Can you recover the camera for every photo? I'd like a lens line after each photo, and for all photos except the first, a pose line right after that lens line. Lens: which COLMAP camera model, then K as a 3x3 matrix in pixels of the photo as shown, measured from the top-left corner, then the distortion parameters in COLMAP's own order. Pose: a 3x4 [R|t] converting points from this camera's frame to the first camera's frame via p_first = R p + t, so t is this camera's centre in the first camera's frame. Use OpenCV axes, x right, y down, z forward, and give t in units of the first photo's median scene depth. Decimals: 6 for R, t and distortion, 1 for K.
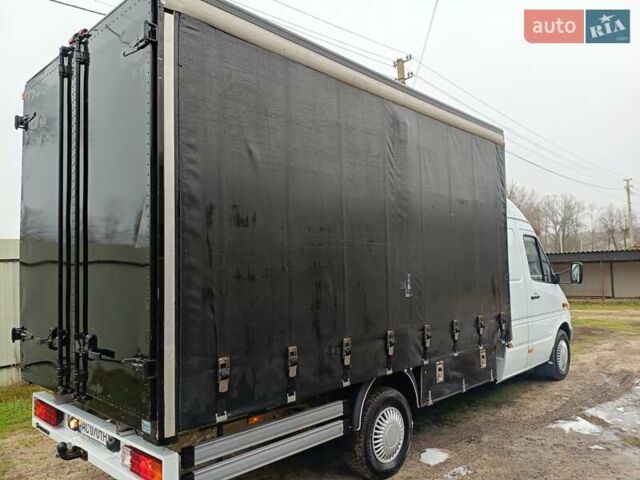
lens RADIAL K [[501.5, 0, 320.0], [0, 501.5, 240.0], [0, 0, 1]] dist [0.008462, -0.003218]
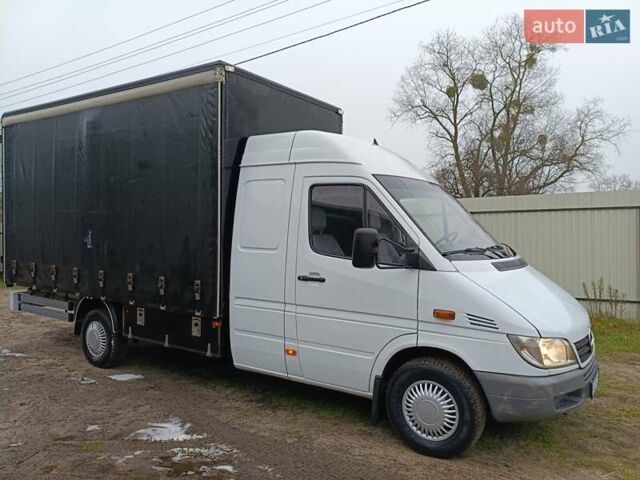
lens RADIAL K [[497.3, 0, 320.0], [0, 497.3, 240.0], [0, 0, 1]] dist [0.085468, -0.153960]
pose [[0.149170, 0.047051, -0.987692, 1.556939], [0.043635, 0.997581, 0.054112, 0.041217], [0.987848, -0.051169, 0.146756, 1.339497]]
